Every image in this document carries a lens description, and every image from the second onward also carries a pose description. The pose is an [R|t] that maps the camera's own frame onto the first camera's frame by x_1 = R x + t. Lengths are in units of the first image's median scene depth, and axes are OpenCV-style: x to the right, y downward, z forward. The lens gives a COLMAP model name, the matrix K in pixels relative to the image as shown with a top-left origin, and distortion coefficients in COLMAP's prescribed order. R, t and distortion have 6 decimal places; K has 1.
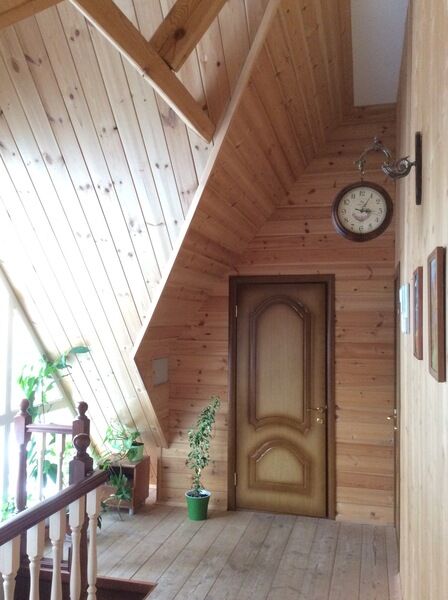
lens RADIAL K [[551.2, 0, 244.1], [0, 551.2, 298.0], [0, 0, 1]] dist [0.057276, -0.015535]
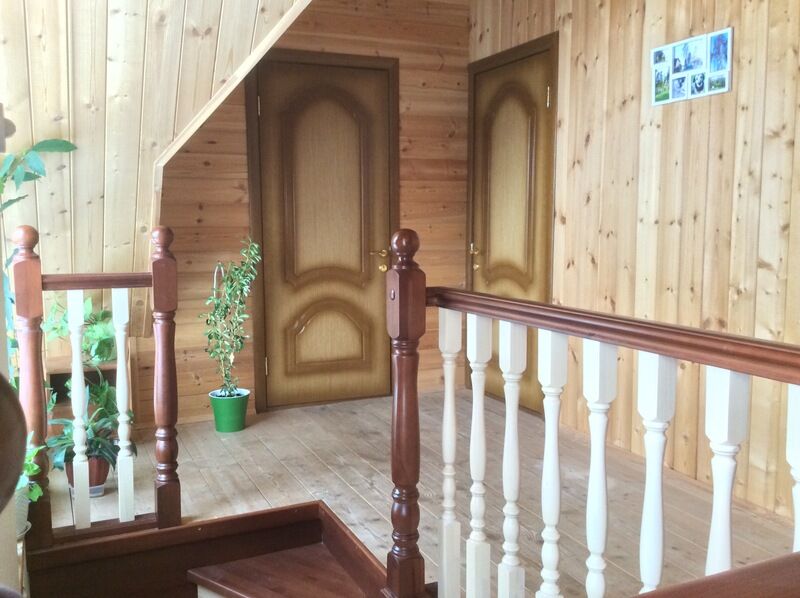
lens RADIAL K [[735.0, 0, 400.0], [0, 735.0, 299.0], [0, 0, 1]] dist [0.057276, -0.015535]
pose [[0.784605, -0.088666, 0.613623, -0.436351], [-0.009770, 0.987830, 0.155231, 0.111979], [-0.619919, -0.127790, 0.774190, 0.236068]]
